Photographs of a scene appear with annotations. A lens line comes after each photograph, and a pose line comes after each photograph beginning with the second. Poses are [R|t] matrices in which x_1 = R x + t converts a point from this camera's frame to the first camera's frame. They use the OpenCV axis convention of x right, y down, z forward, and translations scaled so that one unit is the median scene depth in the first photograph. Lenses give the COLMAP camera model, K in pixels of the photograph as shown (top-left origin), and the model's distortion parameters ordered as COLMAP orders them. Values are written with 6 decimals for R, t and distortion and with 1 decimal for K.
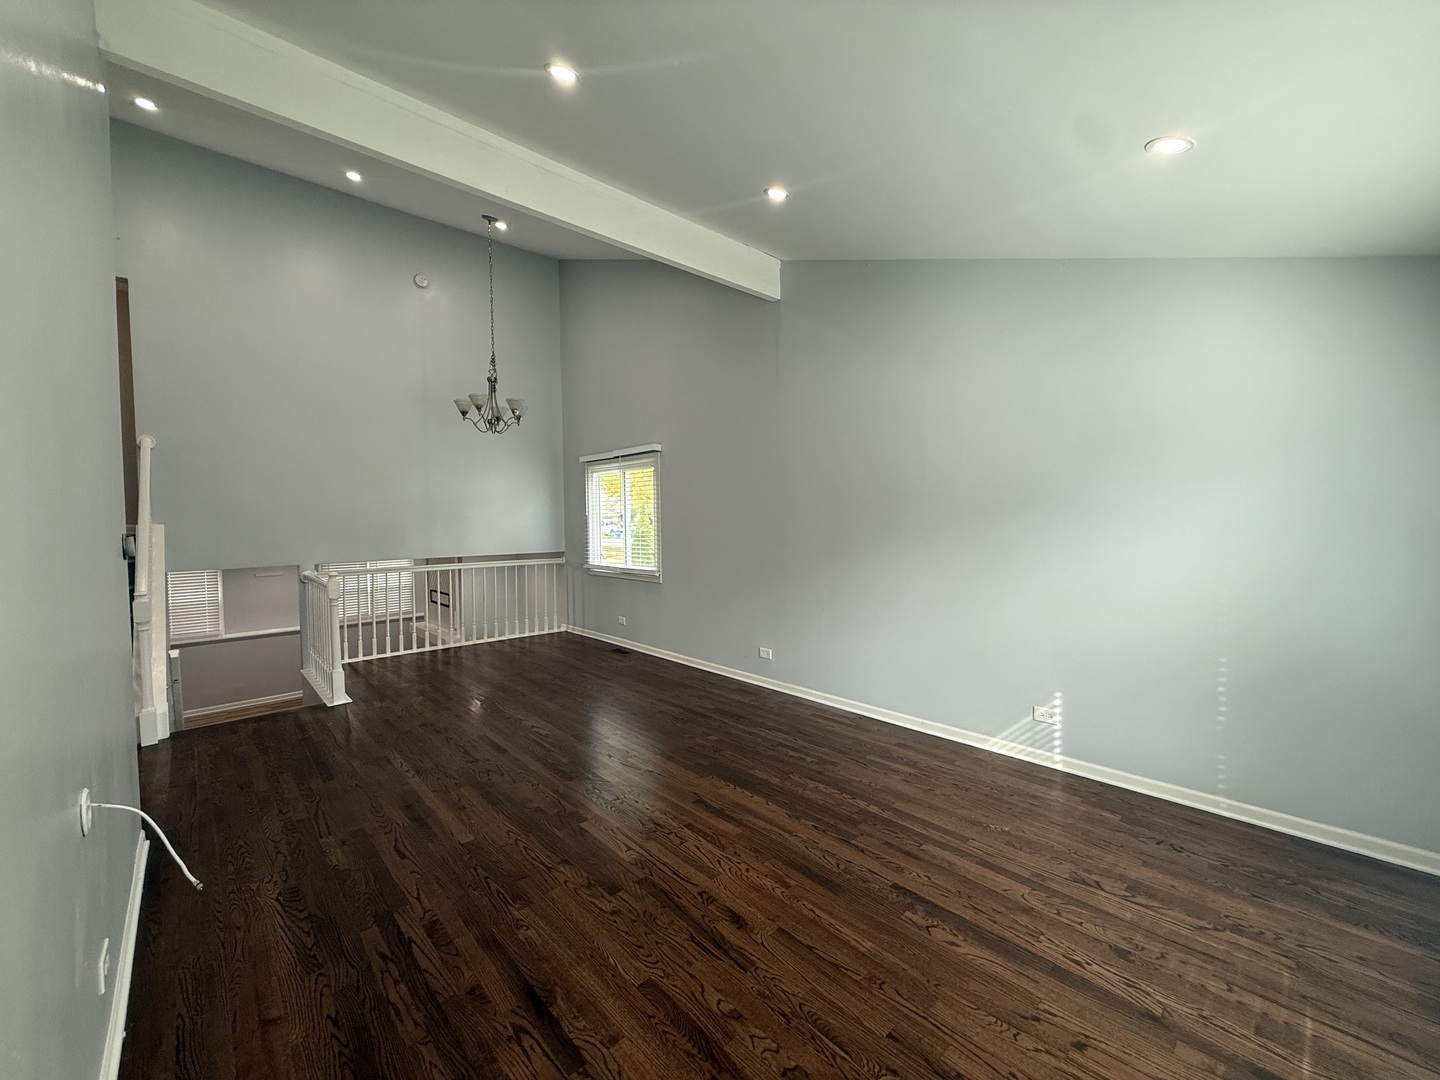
lens RADIAL K [[577.7, 0, 724.2], [0, 577.7, 539.6], [0, 0, 1]] dist [0.000691, -0.000044]
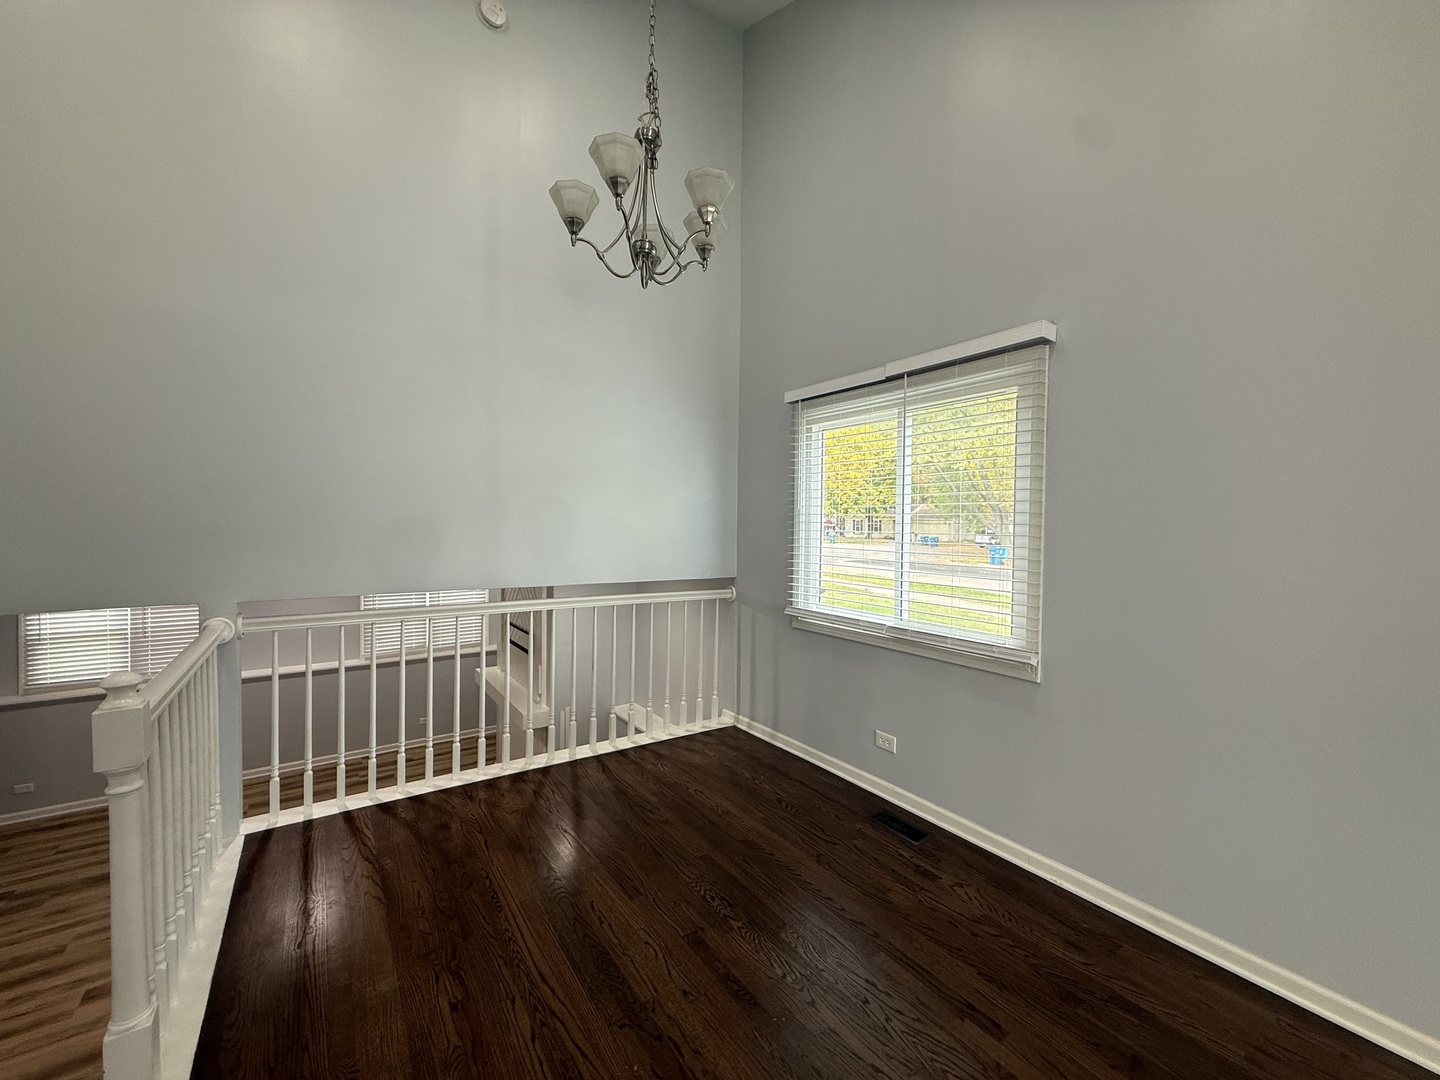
lens RADIAL K [[577.7, 0, 716.7], [0, 577.7, 540.4], [0, 0, 1]] dist [0.000691, -0.000044]
pose [[0.989664, 0.025288, -0.141158, -0.244353], [-0.025738, 0.999668, -0.001364, -0.013475], [0.141077, 0.004983, 0.989986, 0.522374]]
